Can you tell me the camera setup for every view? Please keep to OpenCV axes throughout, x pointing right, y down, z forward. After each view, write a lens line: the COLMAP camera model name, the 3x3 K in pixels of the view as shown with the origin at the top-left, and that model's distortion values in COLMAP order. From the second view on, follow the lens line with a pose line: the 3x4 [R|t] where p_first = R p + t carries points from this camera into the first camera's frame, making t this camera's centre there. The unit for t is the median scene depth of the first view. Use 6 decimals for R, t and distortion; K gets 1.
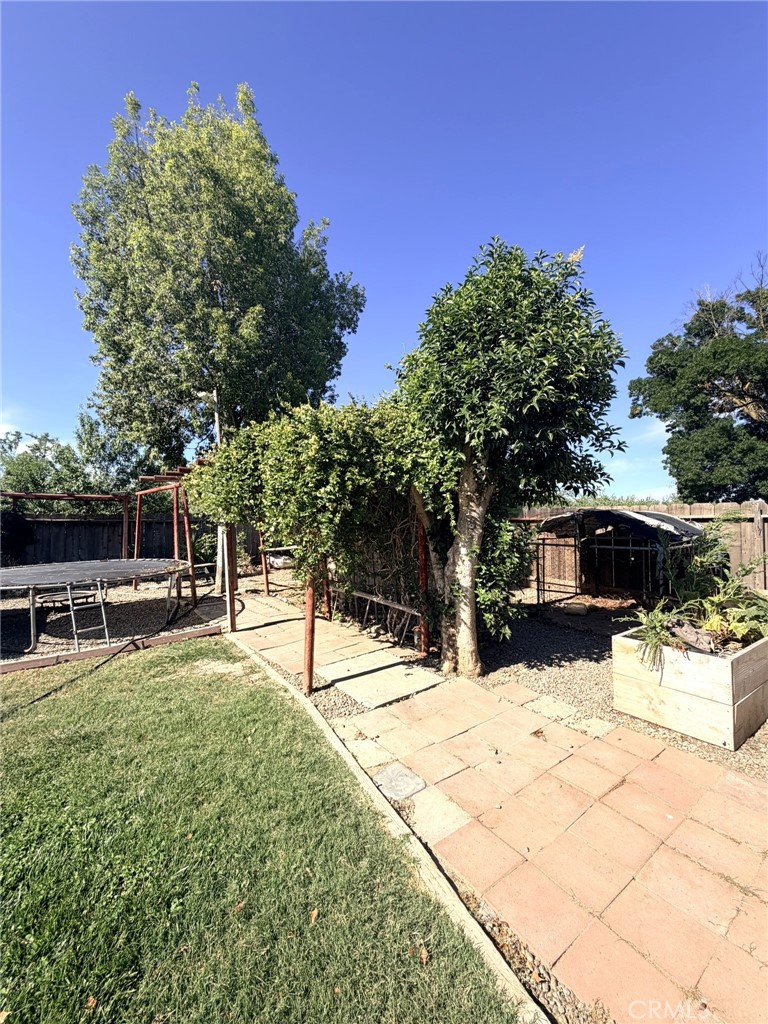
lens RADIAL K [[409.1, 0, 380.8], [0, 409.1, 509.1], [0, 0, 1]] dist [0.001824, 0.000158]
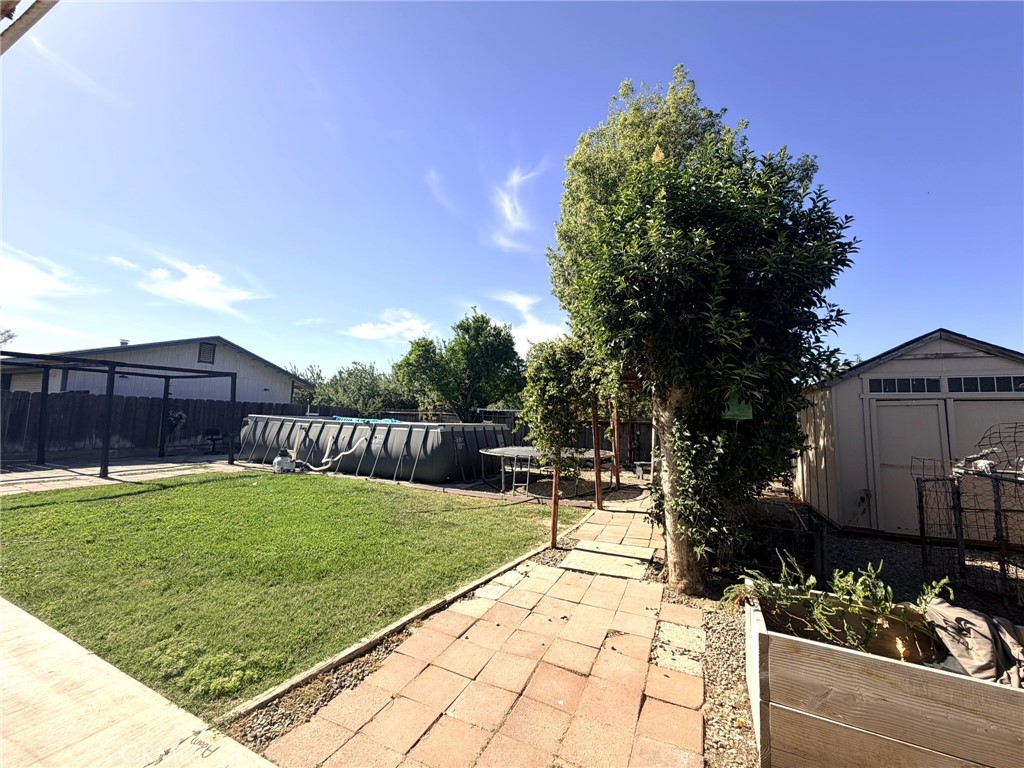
lens RADIAL K [[409.1, 0, 509.9], [0, 409.1, 384.0], [0, 0, 1]] dist [0.001824, 0.000158]
pose [[0.488856, -0.051475, -0.870844, 0.947393], [-0.013896, 0.997672, -0.066772, 0.000044], [0.872254, 0.044743, 0.487003, 0.190921]]
